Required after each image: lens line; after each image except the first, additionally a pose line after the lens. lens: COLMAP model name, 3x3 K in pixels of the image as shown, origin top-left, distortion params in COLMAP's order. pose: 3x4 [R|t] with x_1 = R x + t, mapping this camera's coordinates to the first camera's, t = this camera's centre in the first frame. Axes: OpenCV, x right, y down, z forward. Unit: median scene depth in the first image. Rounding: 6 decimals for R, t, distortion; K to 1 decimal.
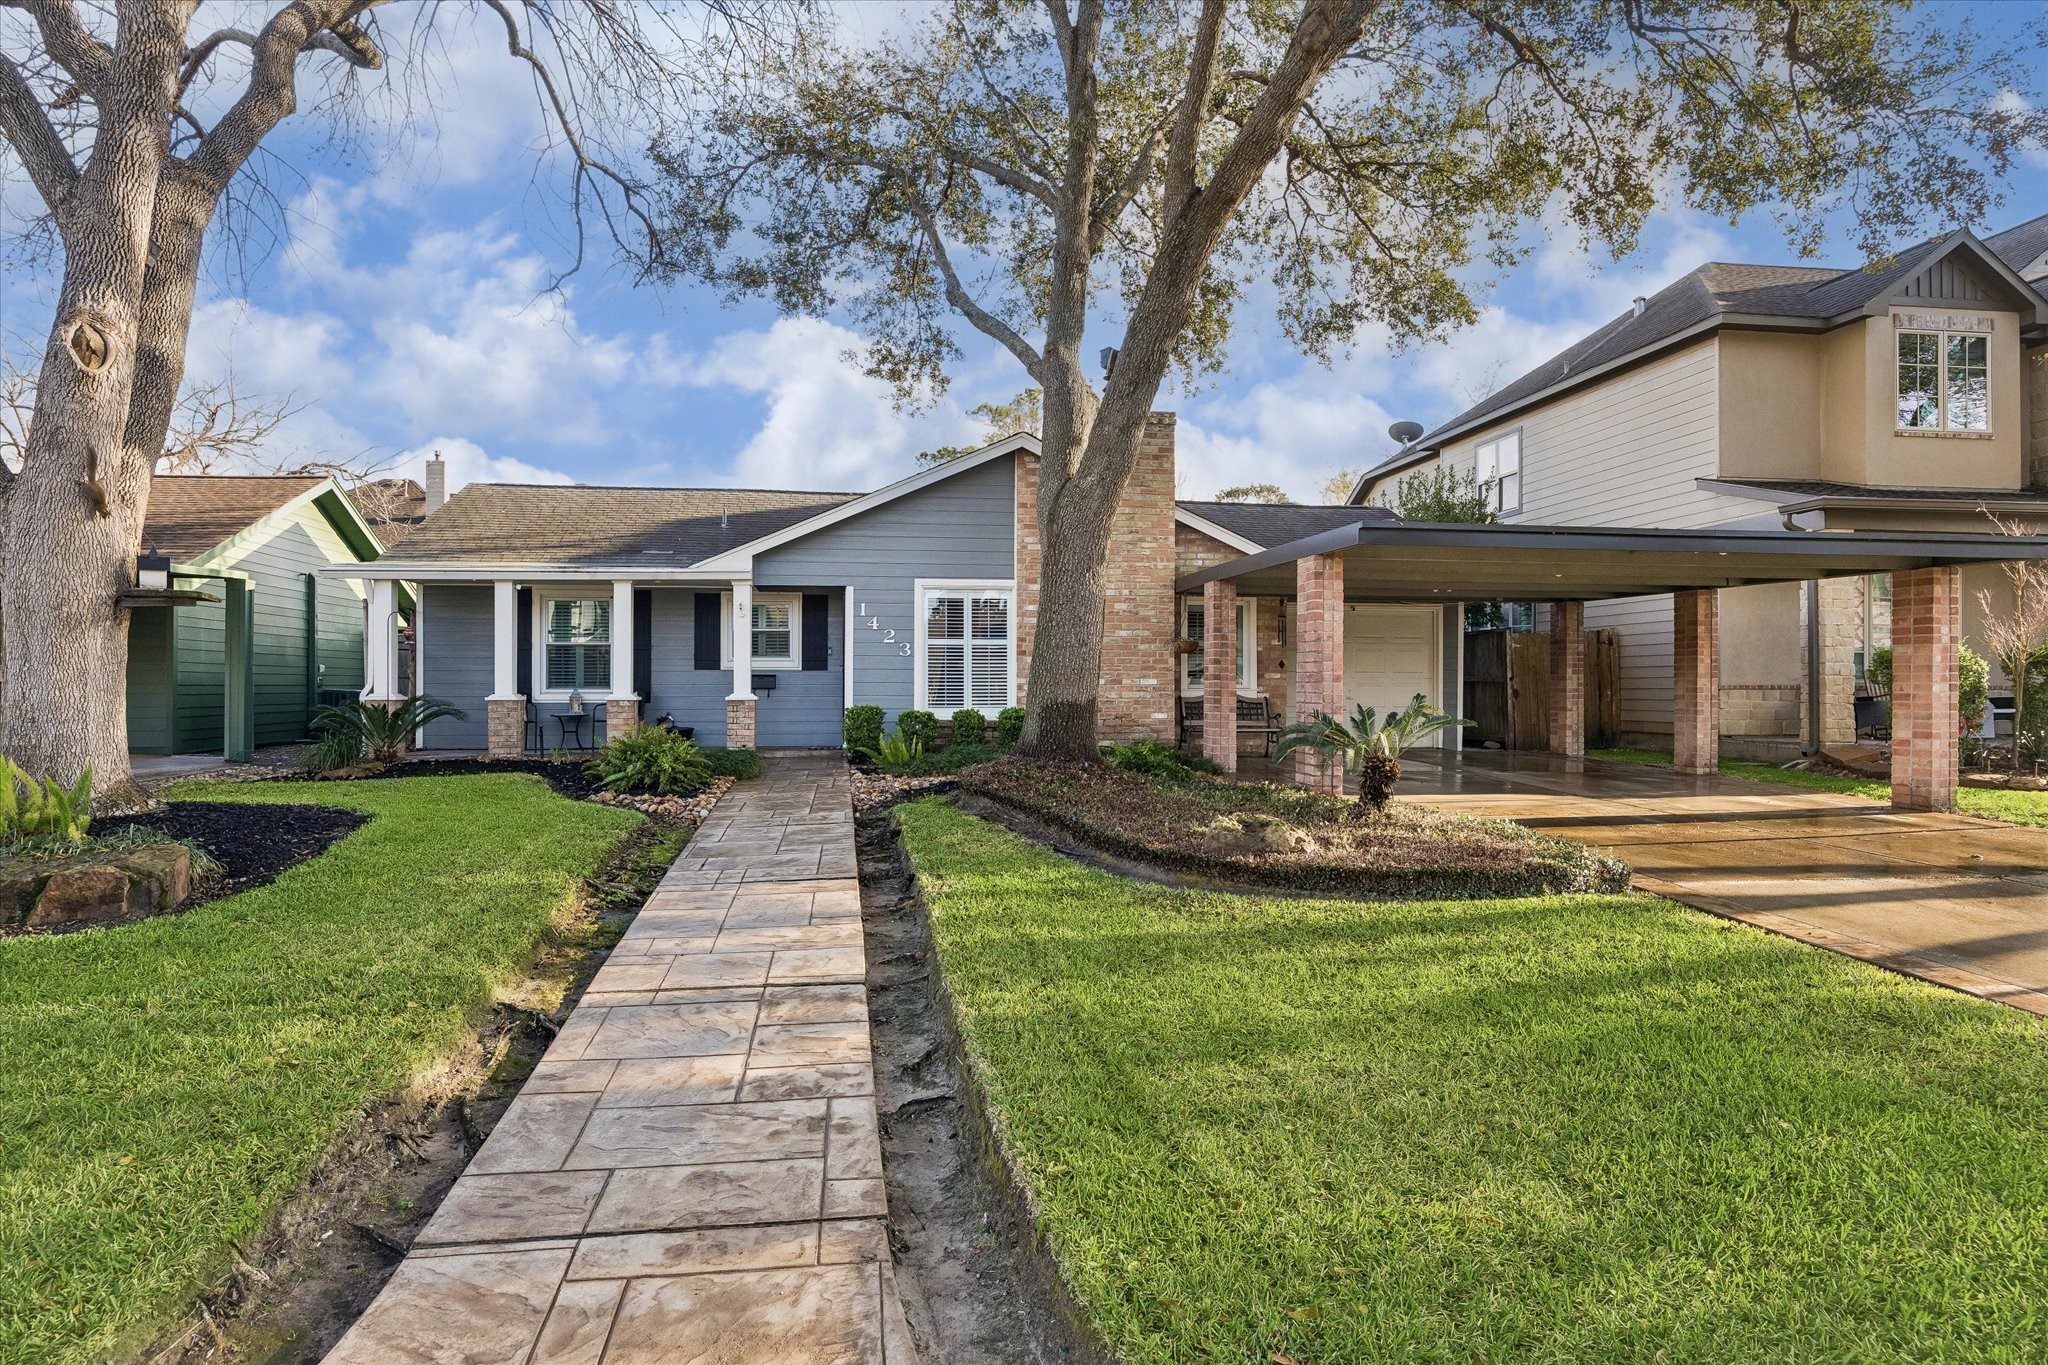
lens RADIAL K [[1093.6, 0, 1024.0], [0, 1093.6, 682.5], [0, 0, 1]] dist [-0.001574, -0.000187]
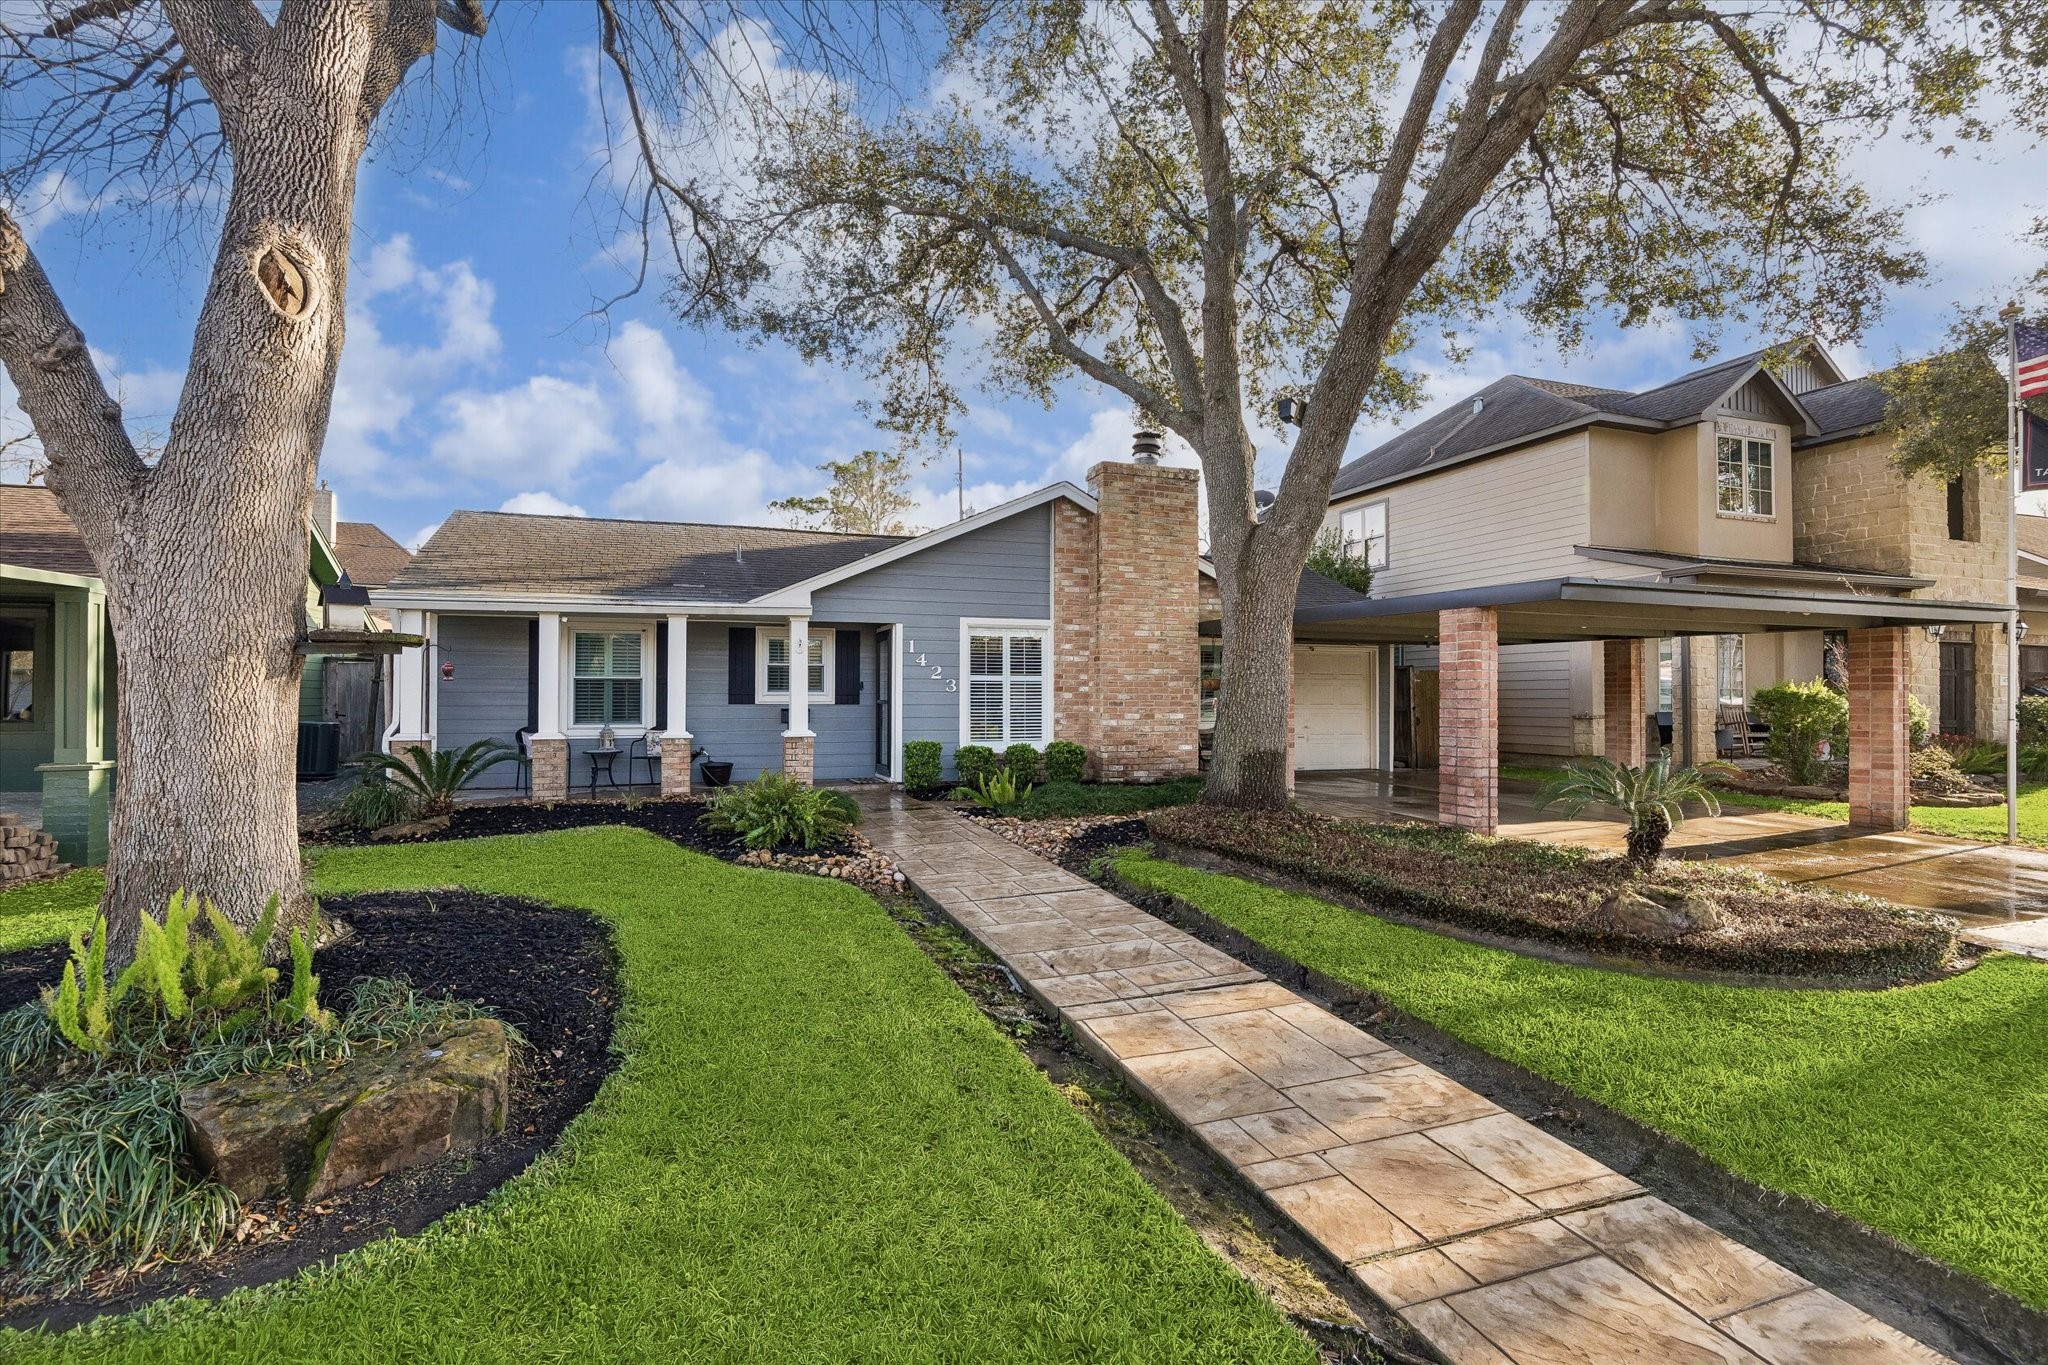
lens RADIAL K [[904.8, 0, 1017.4], [0, 904.8, 686.7], [0, 0, 1]] dist [-0.010162, 0.001078]
pose [[0.982105, 0.003093, 0.188308, -0.214902], [-0.000650, 0.999915, -0.013033, -0.018490], [-0.188332, 0.012677, 0.982024, 0.151487]]
